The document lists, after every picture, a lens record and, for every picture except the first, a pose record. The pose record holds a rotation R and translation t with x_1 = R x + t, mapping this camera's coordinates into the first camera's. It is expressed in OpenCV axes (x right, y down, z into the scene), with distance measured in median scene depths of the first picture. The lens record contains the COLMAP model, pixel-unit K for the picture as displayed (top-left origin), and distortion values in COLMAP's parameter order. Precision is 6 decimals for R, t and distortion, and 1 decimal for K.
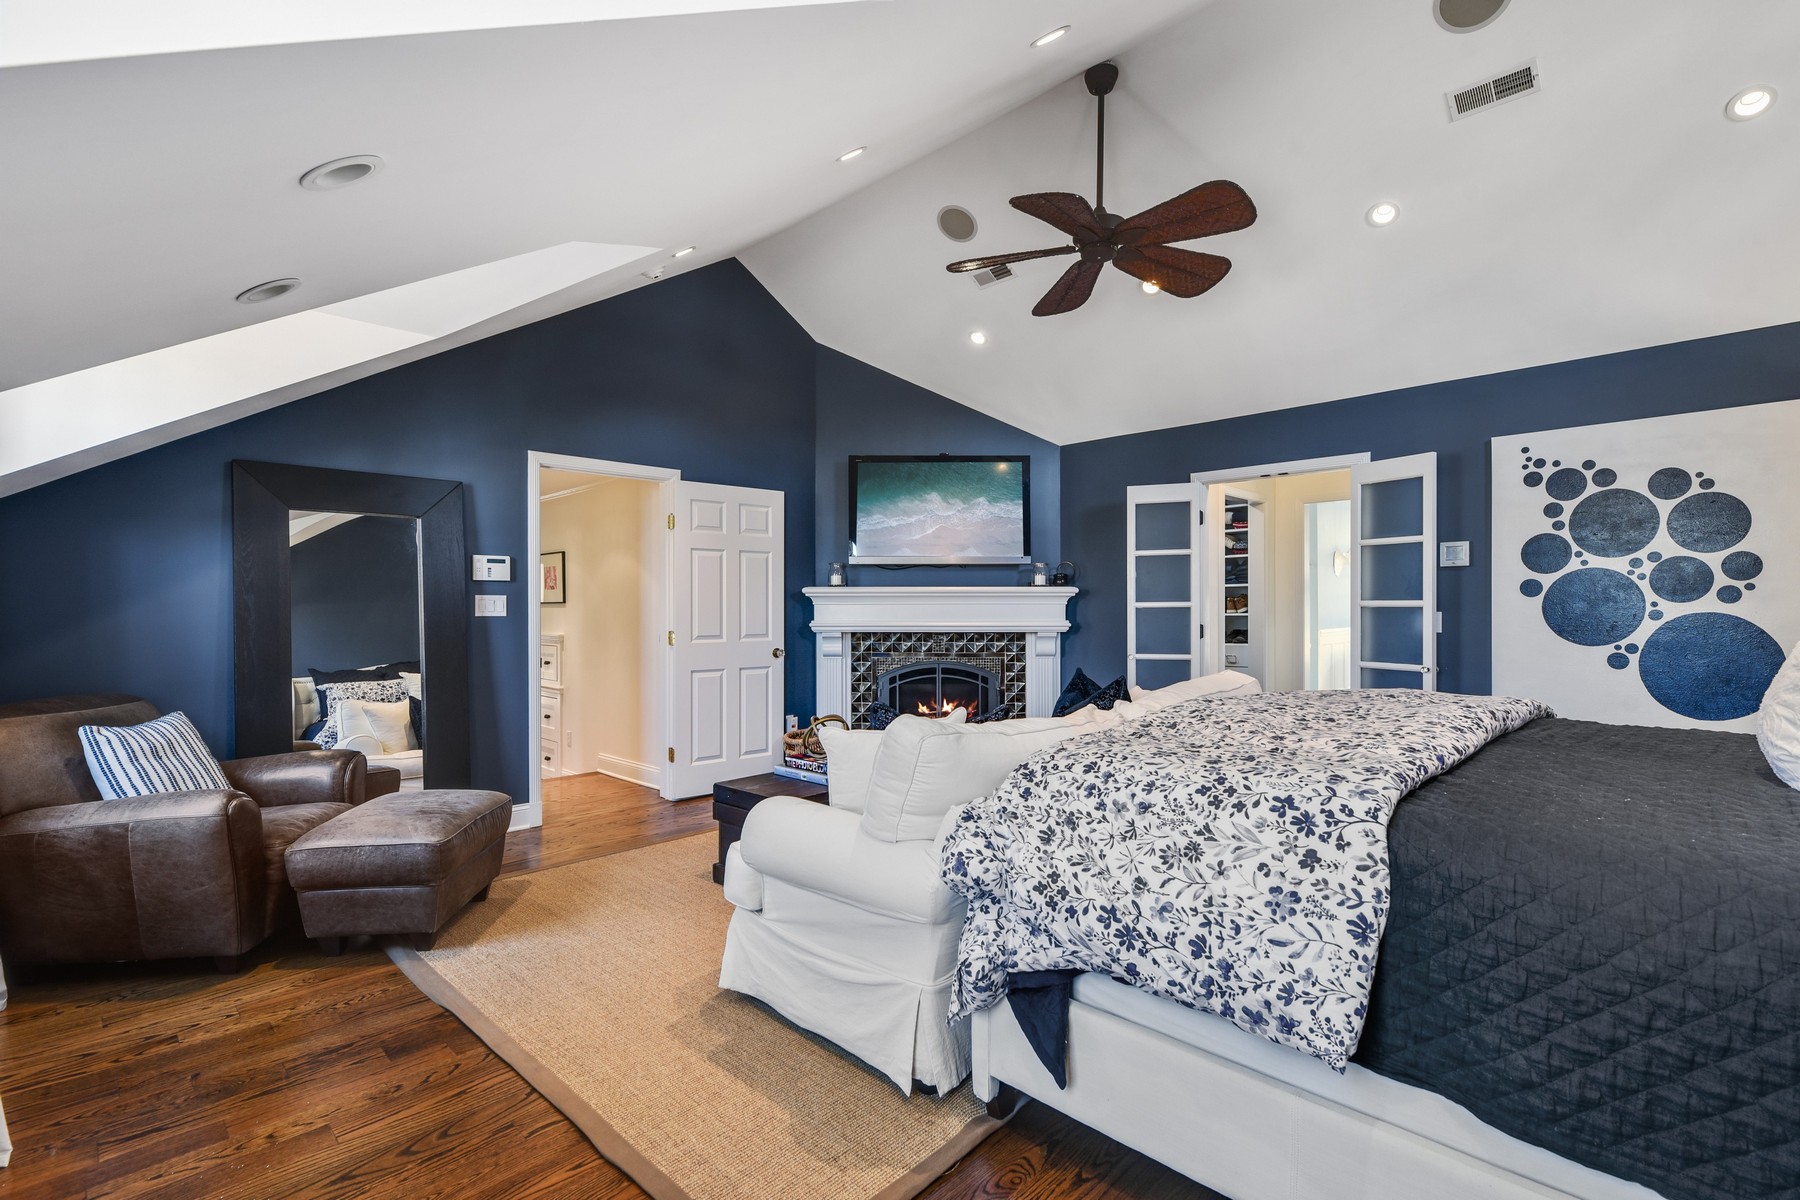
lens RADIAL K [[808.5, 0, 895.8], [0, 808.5, 602.6], [0, 0, 1]] dist [-0.002048, -0.000830]
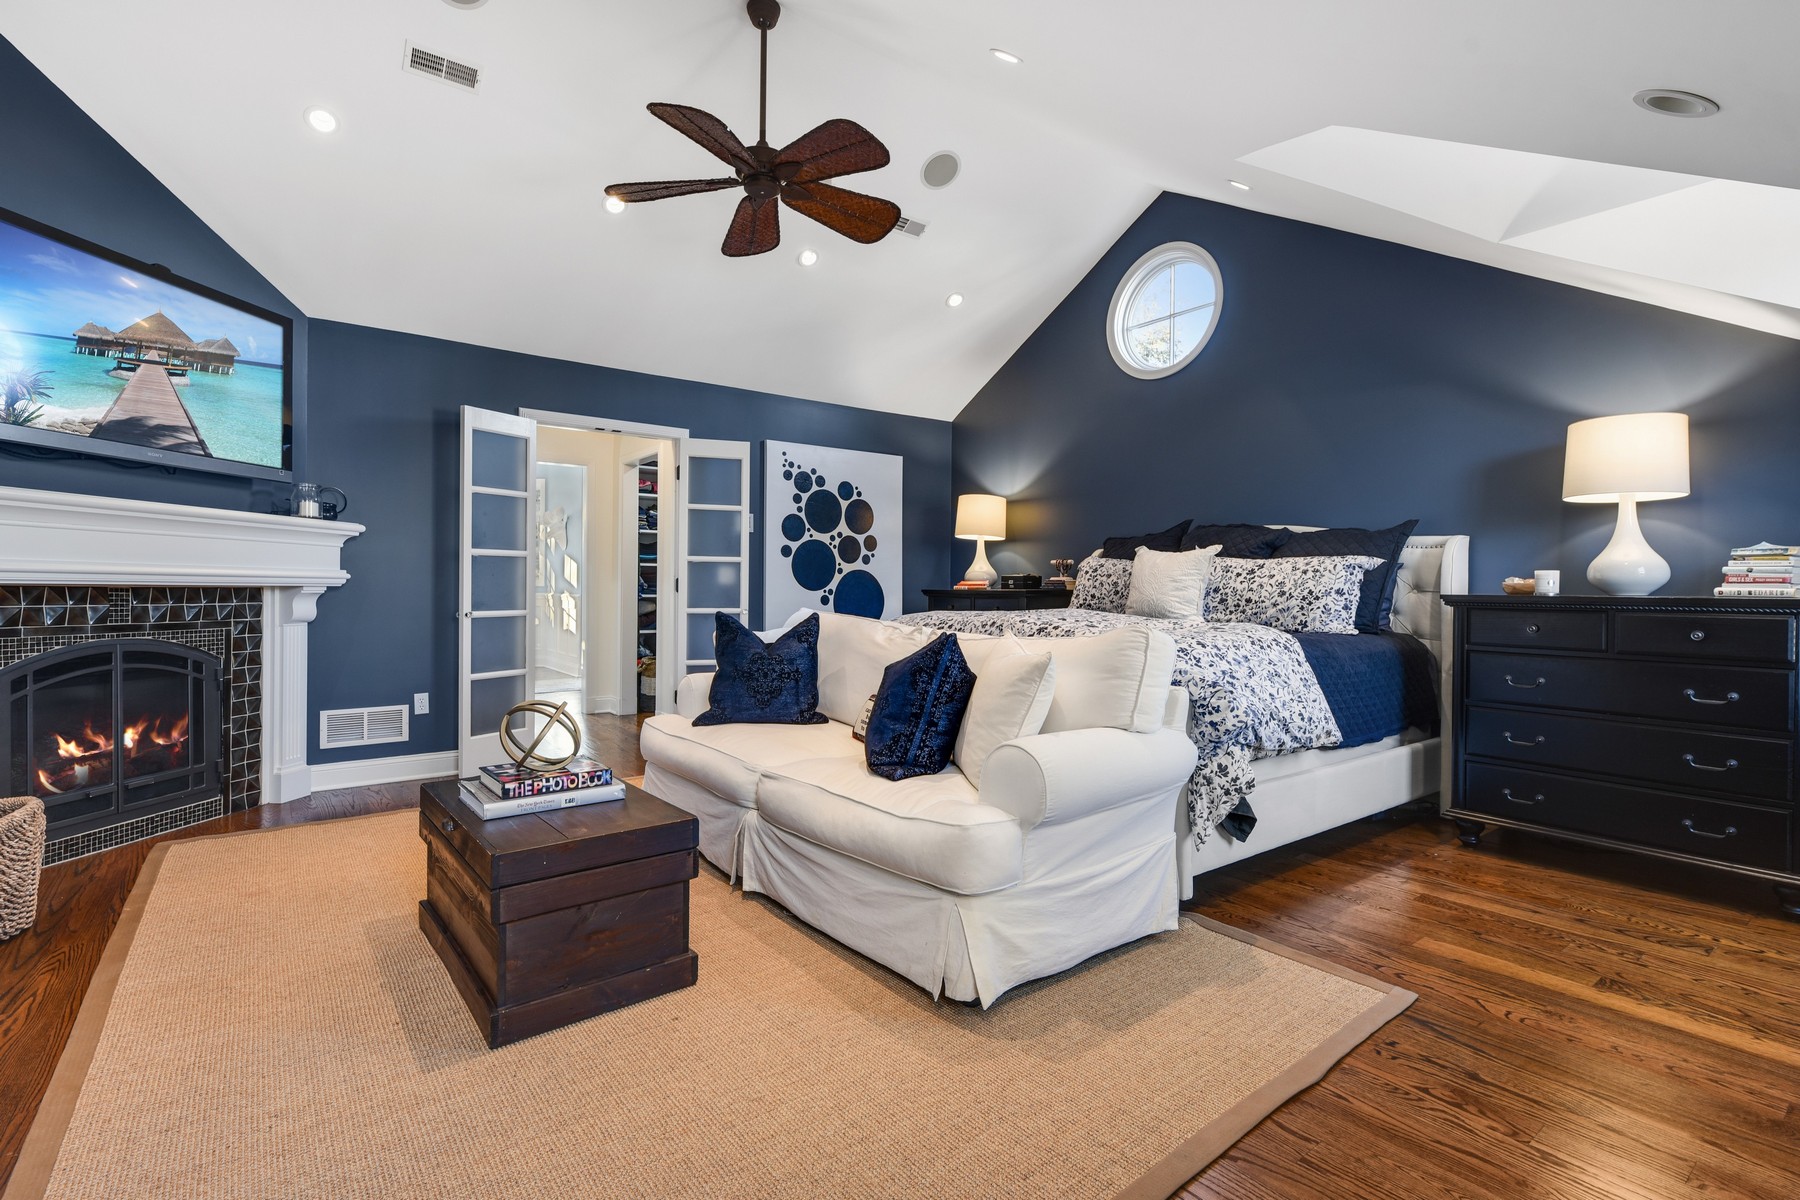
lens RADIAL K [[808.5, 0, 895.8], [0, 808.5, 602.6], [0, 0, 1]] dist [-0.002048, -0.000830]
pose [[0.149635, -0.014031, 0.988642, -0.614509], [-0.013257, 0.999781, 0.016196, 0.048329], [-0.988652, -0.015530, 0.149416, 0.607268]]
